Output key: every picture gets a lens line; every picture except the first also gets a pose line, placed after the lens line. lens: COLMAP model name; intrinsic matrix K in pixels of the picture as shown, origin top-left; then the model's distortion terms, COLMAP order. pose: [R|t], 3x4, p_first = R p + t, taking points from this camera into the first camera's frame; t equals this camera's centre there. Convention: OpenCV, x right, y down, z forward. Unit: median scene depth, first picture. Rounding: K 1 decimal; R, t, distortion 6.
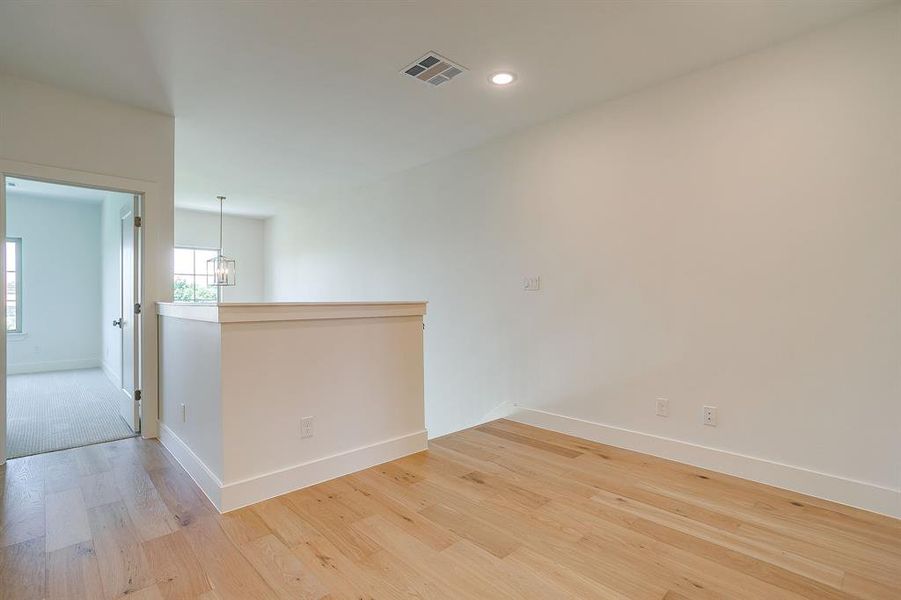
lens RADIAL K [[438.2, 0, 450.6], [0, 438.2, 297.2], [0, 0, 1]] dist [-0.054635, 0.031921]
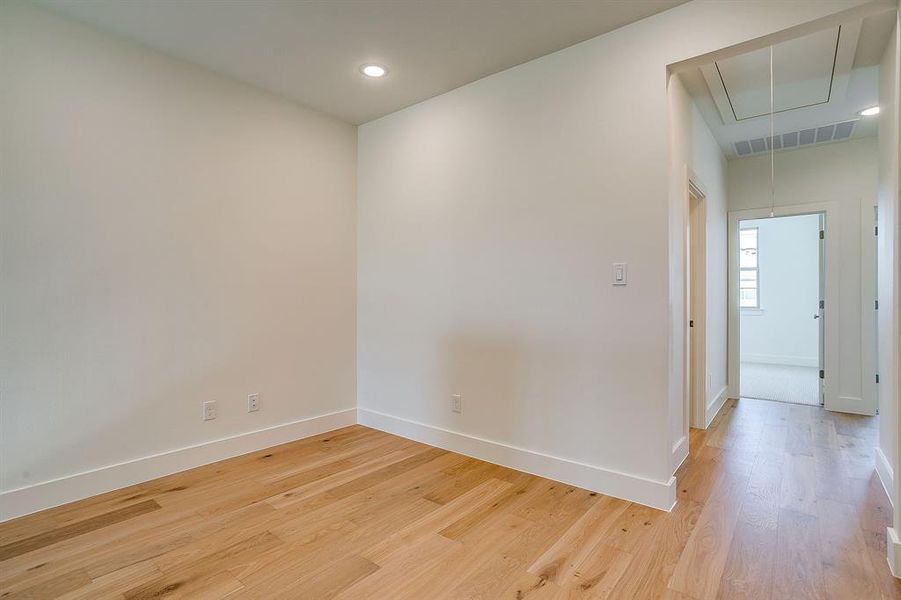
lens RADIAL K [[438.2, 0, 450.6], [0, 438.2, 297.2], [0, 0, 1]] dist [-0.054635, 0.031921]
pose [[-0.120206, -0.001385, 0.992748, -0.638840], [-0.000269, 0.999999, 0.001362, 0.004269], [-0.992749, -0.000104, -0.120206, 0.723663]]
